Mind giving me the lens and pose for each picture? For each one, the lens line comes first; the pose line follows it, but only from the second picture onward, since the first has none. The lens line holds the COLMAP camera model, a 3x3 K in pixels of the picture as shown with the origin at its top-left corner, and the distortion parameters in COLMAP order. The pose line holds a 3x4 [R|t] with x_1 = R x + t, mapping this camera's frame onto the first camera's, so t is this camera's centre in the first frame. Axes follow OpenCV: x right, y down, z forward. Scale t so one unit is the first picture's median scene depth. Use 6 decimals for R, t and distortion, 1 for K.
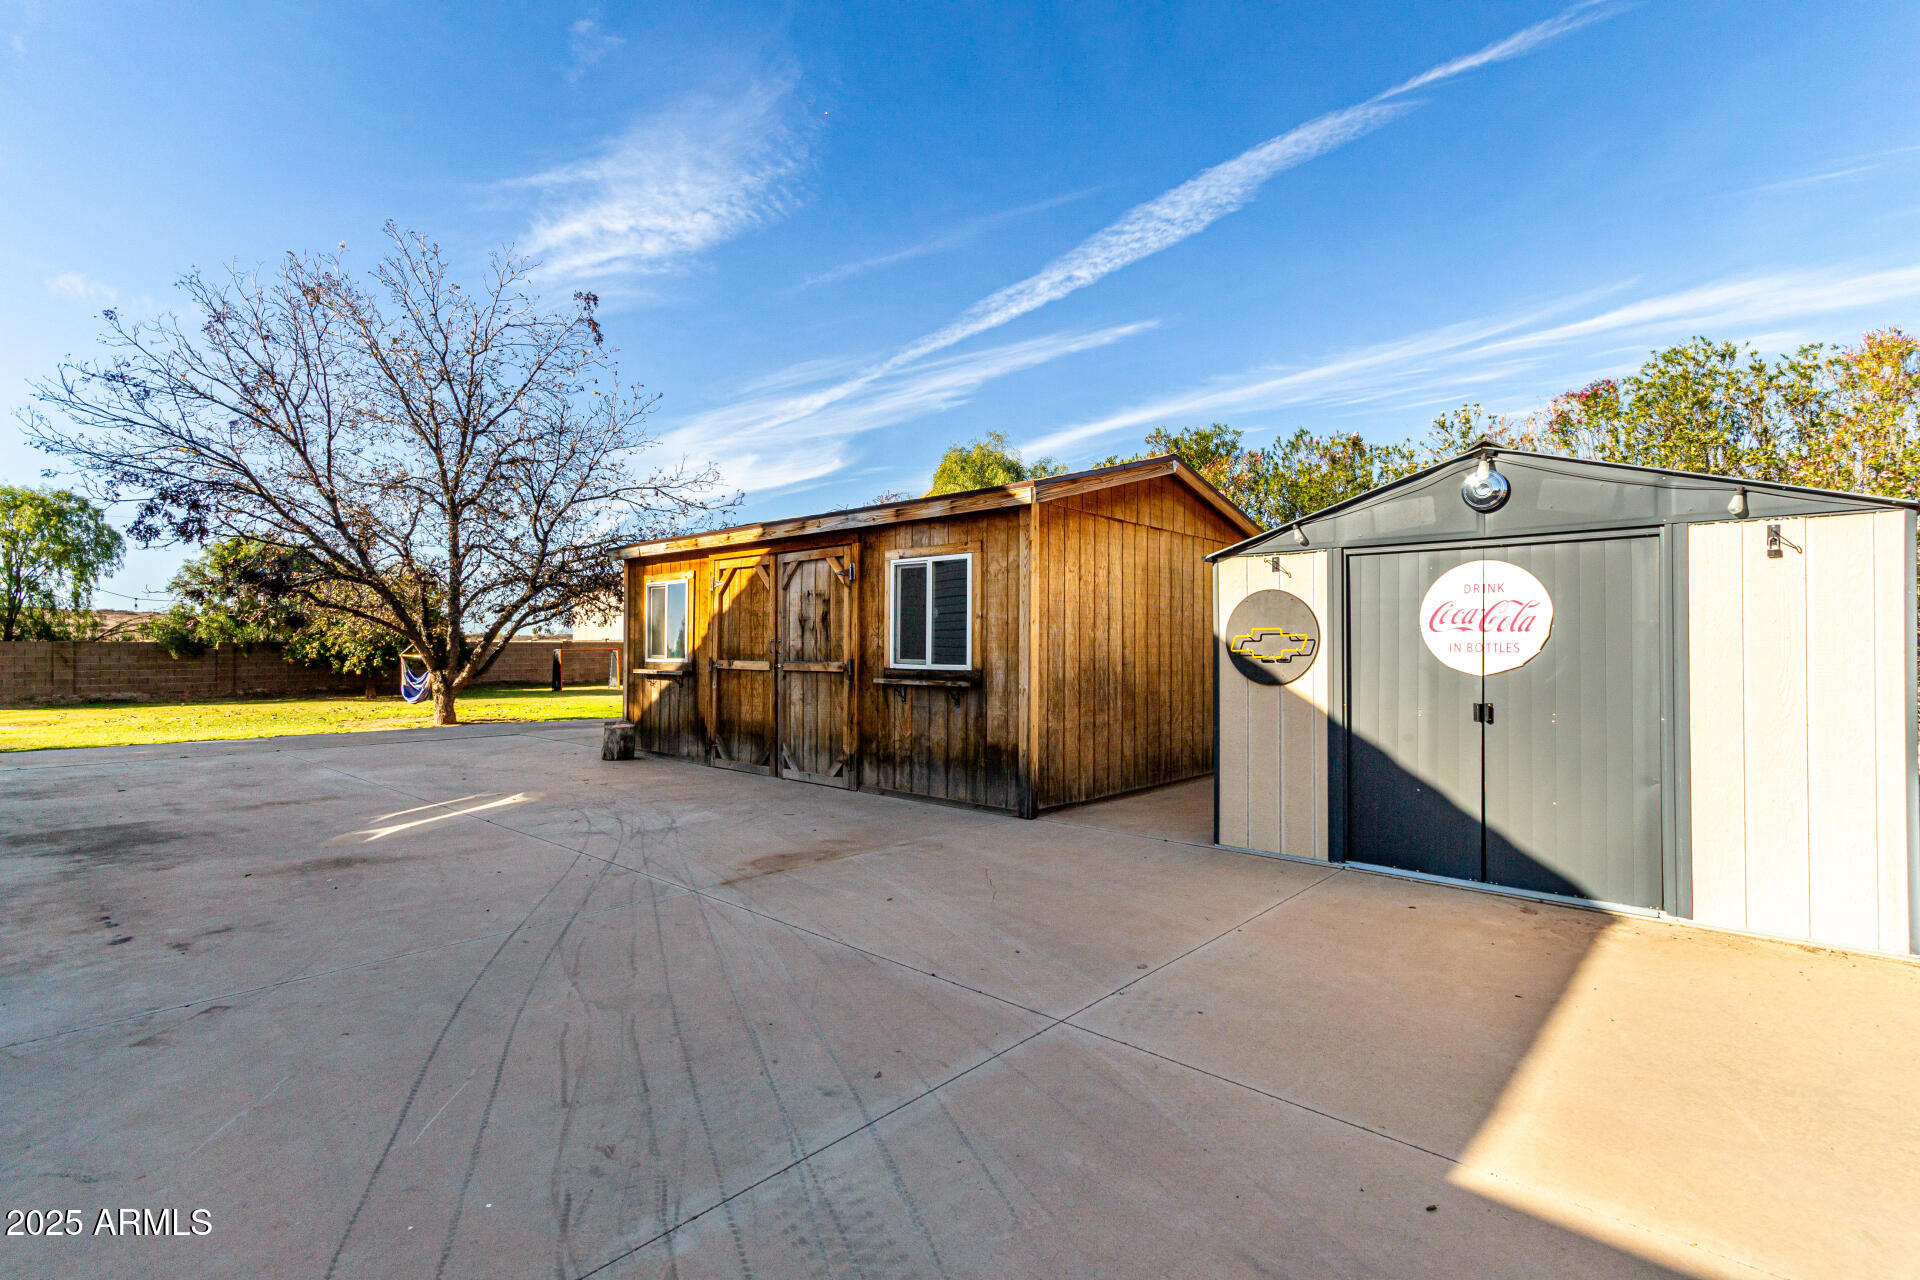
lens RADIAL K [[893.8, 0, 982.6], [0, 893.8, 641.5], [0, 0, 1]] dist [0.014593, -0.000919]
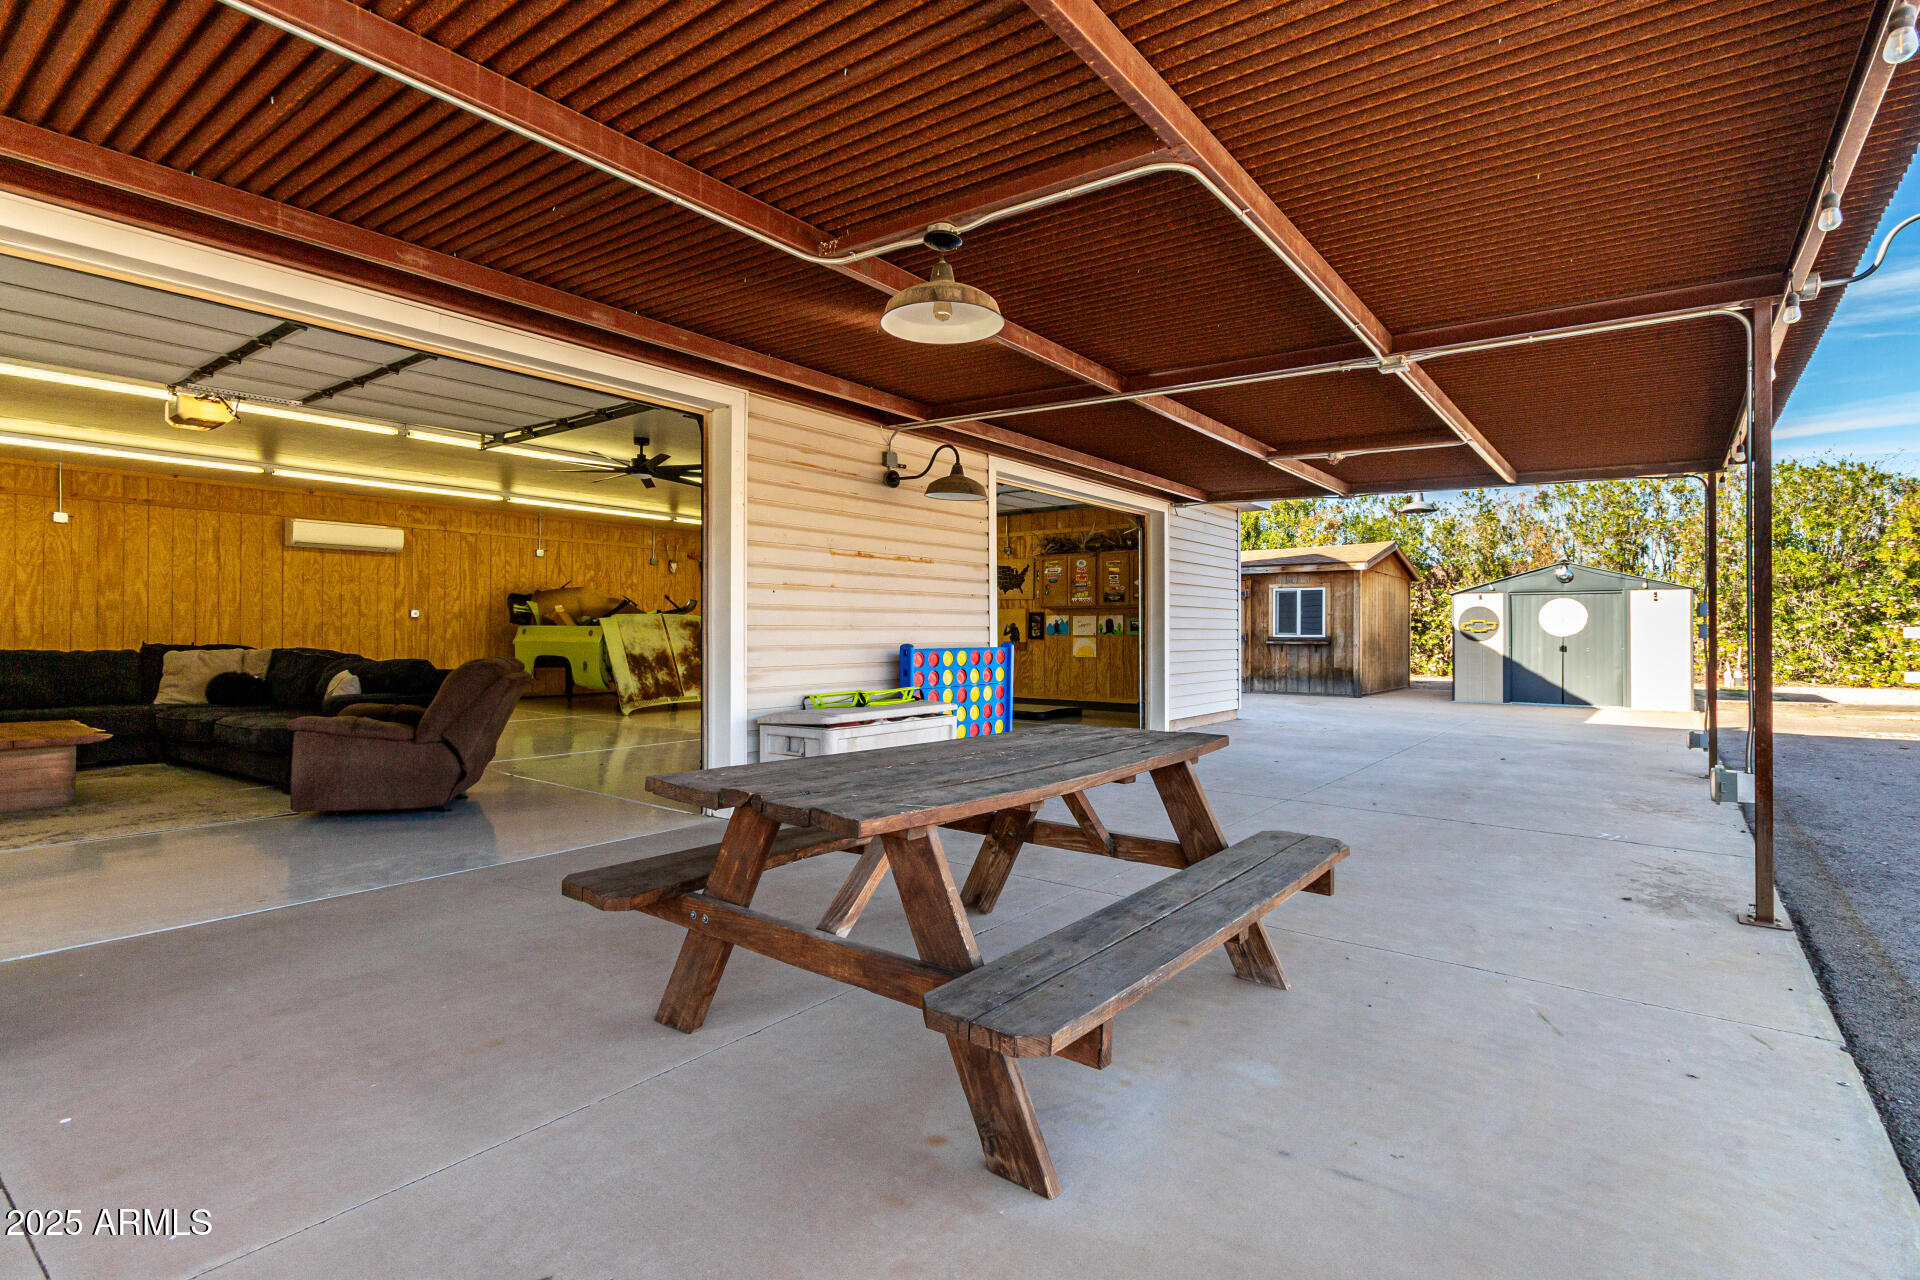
lens RADIAL K [[893.8, 0, 928.7], [0, 893.8, 633.2], [0, 0, 1]] dist [0.014593, -0.000919]
pose [[0.999631, 0.003221, 0.026954, -1.139096], [-0.003446, 0.999960, 0.008311, 0.005489], [-0.026926, -0.008400, 0.999602, -1.355475]]
